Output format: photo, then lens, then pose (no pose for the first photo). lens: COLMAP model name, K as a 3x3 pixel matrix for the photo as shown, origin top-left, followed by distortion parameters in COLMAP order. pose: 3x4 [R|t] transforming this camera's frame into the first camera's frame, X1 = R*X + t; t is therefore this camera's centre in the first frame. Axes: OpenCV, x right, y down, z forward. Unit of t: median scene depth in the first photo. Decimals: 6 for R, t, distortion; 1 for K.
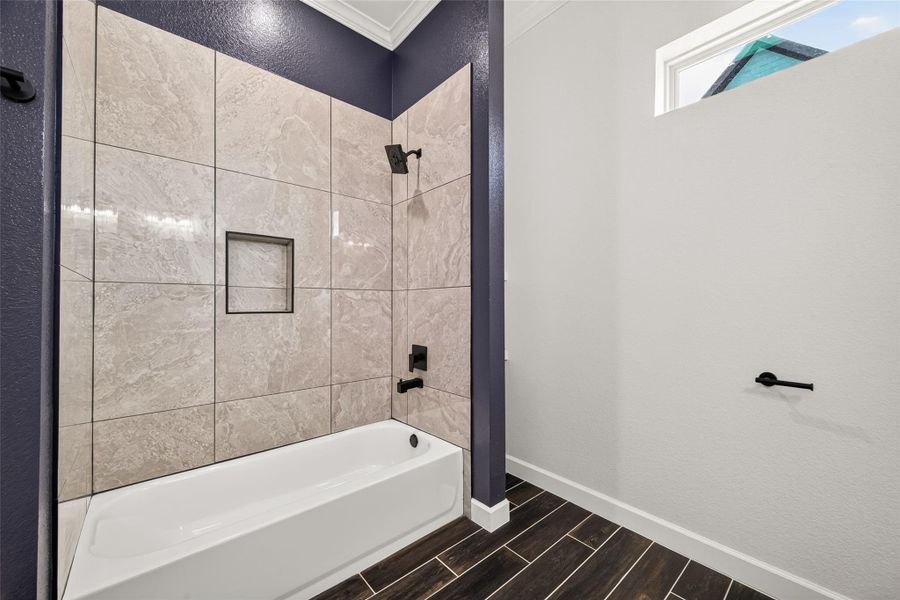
lens RADIAL K [[353.1, 0, 451.8], [0, 353.1, 304.1], [0, 0, 1]] dist [0.006463, -0.000623]
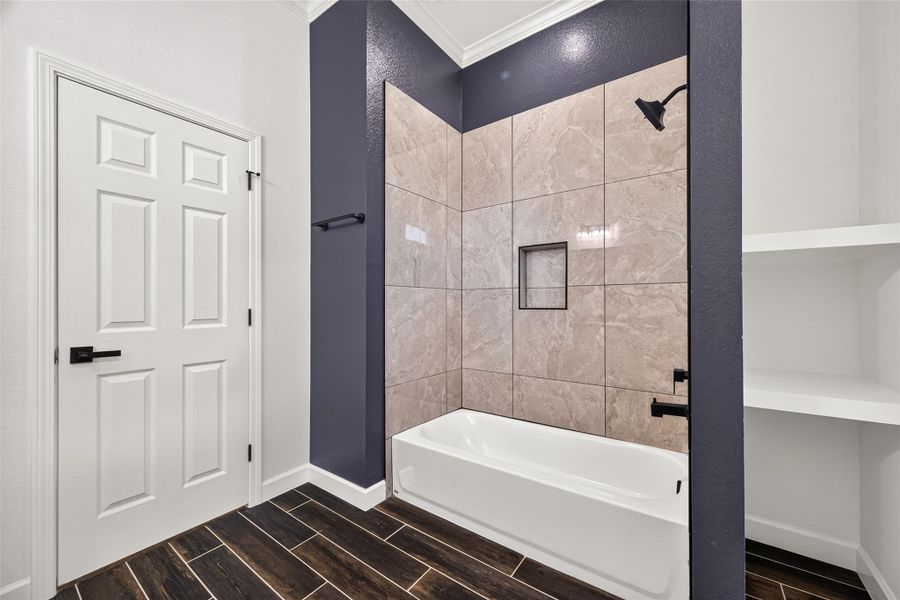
lens RADIAL K [[353.1, 0, 448.1], [0, 353.1, 301.9], [0, 0, 1]] dist [0.006463, -0.000623]
pose [[0.213938, -0.002102, -0.976845, 0.551831], [0.008340, 0.999965, -0.000326, -0.001670], [0.976812, -0.008077, 0.213948, 0.422526]]
